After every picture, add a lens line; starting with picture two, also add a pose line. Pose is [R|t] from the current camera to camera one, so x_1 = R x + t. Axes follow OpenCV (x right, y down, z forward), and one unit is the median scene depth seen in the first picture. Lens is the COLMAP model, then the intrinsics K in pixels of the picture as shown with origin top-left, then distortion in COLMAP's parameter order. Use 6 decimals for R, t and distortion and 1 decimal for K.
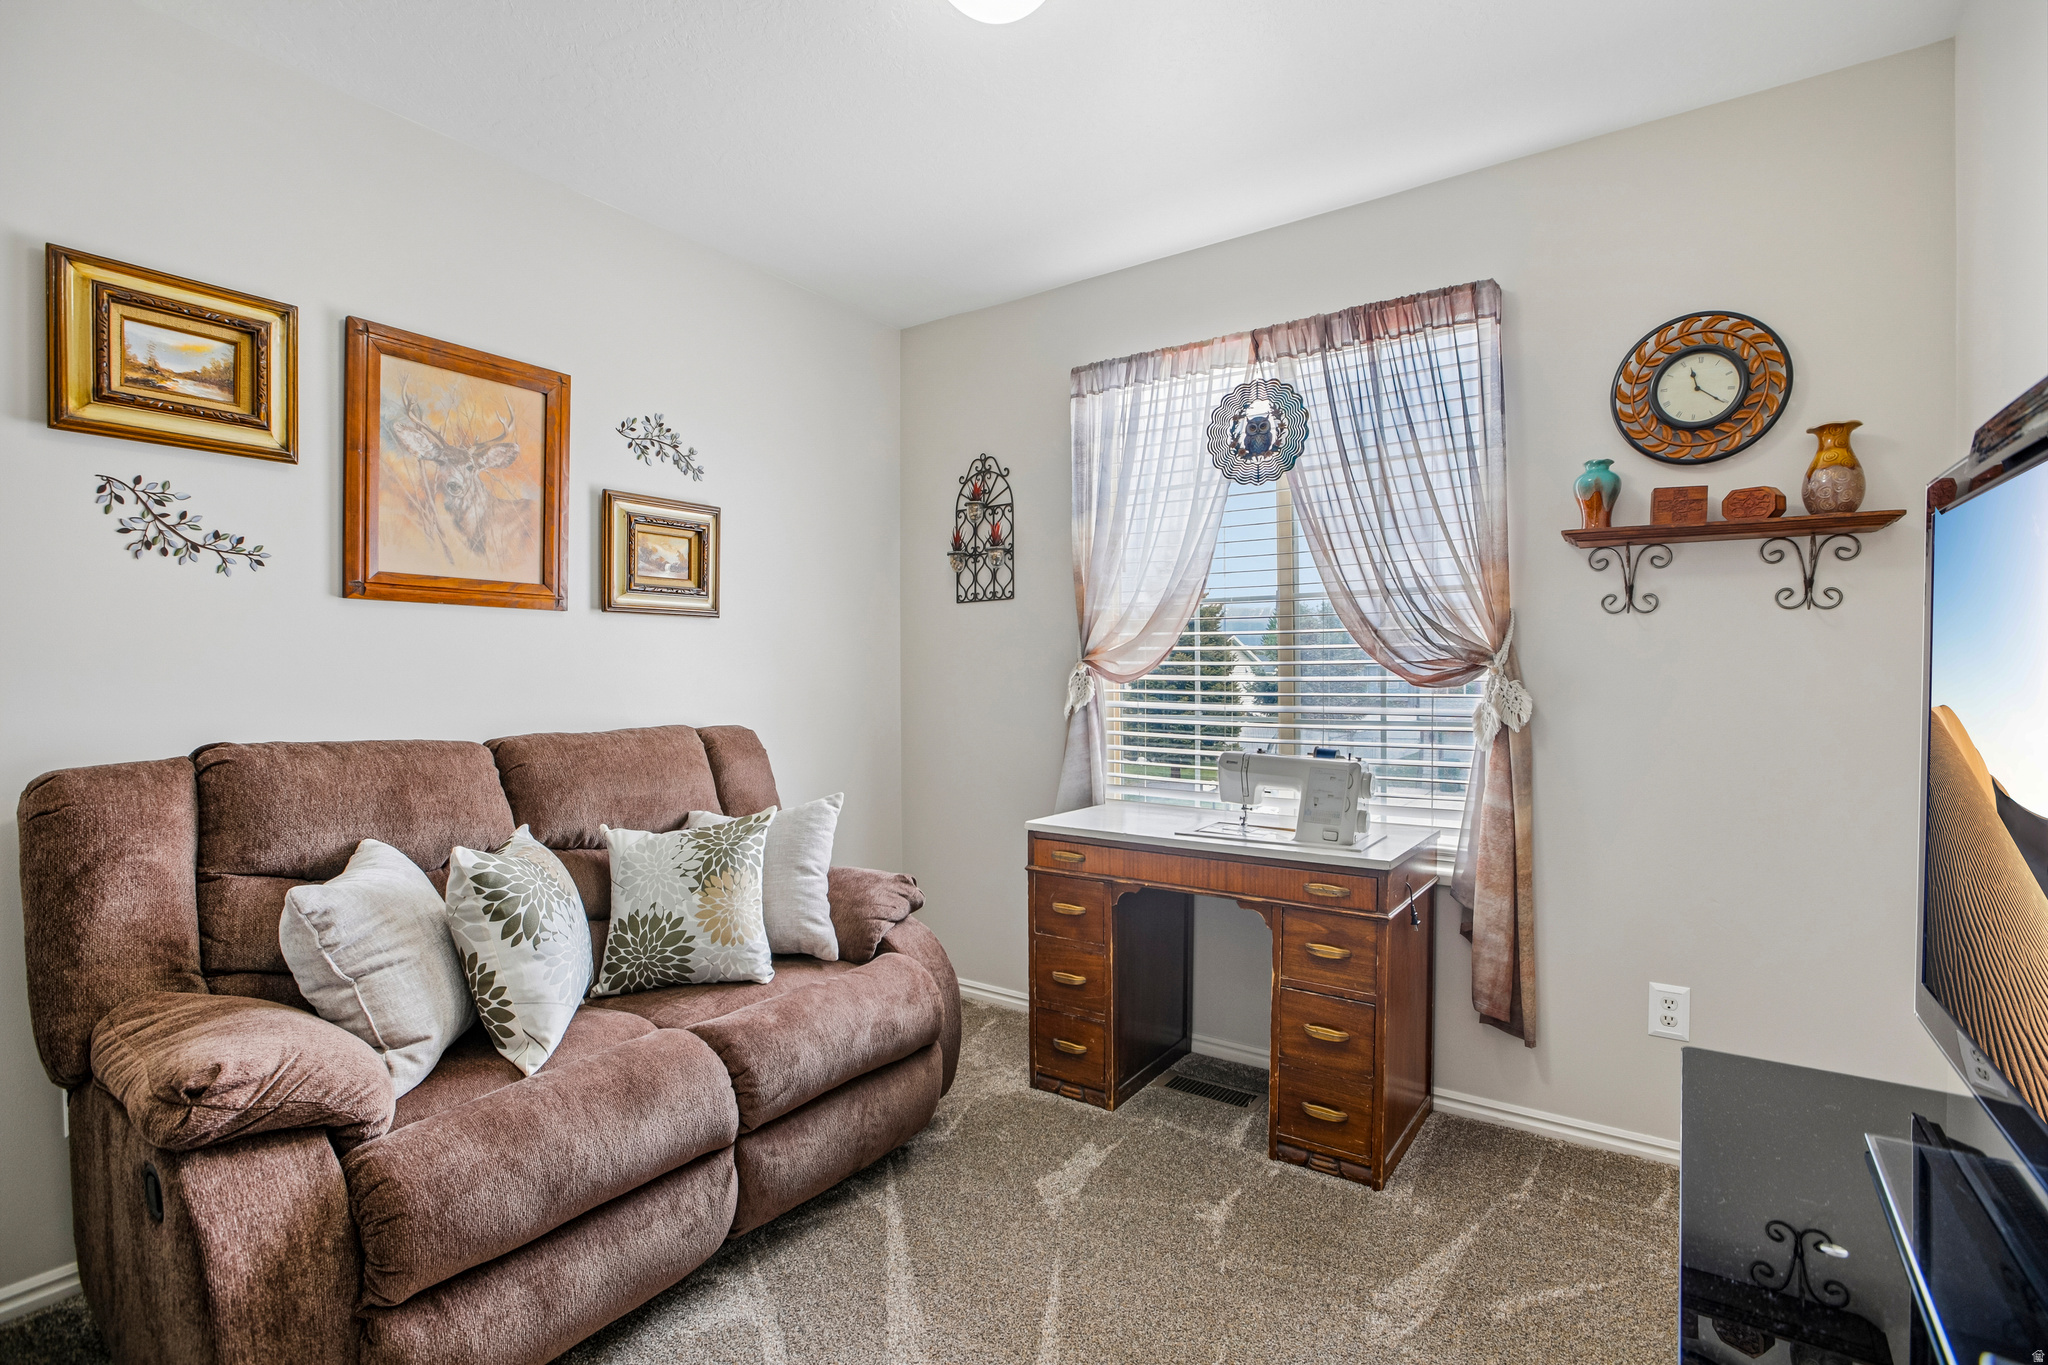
lens RADIAL K [[954.6, 0, 1030.2], [0, 954.6, 679.2], [0, 0, 1]] dist [-0.046288, 0.013756]
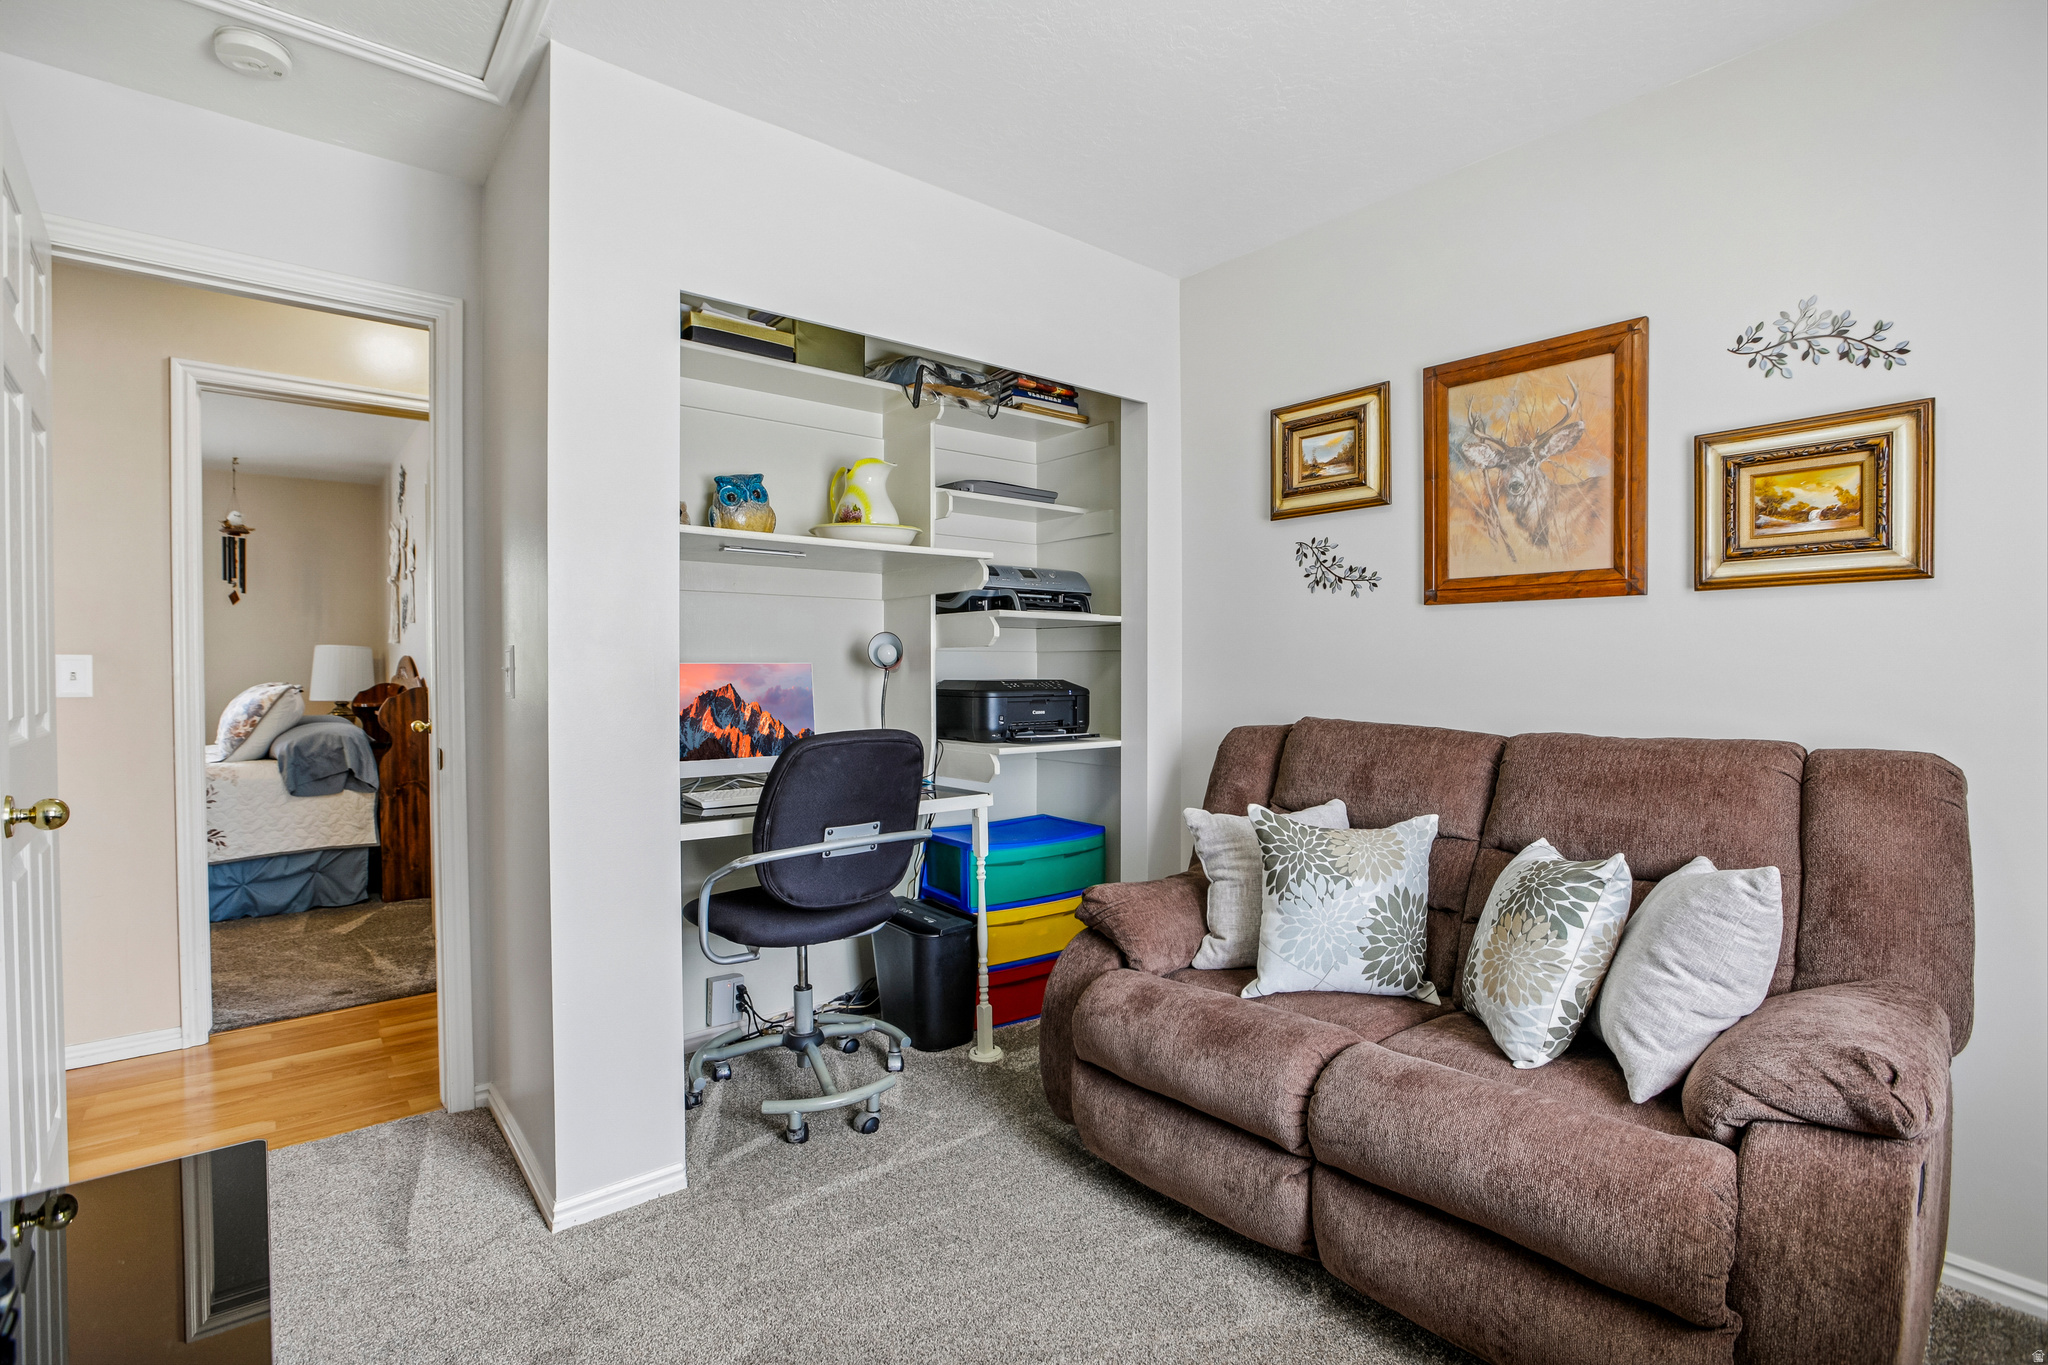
lens RADIAL K [[954.6, 0, 1028.8], [0, 954.6, 686.3], [0, 0, 1]] dist [-0.046288, 0.013756]
pose [[-0.265879, 0.020304, -0.963793, 0.536890], [-0.000954, 0.999772, 0.021325, -0.007773], [0.964006, 0.006590, -0.265799, 0.778272]]
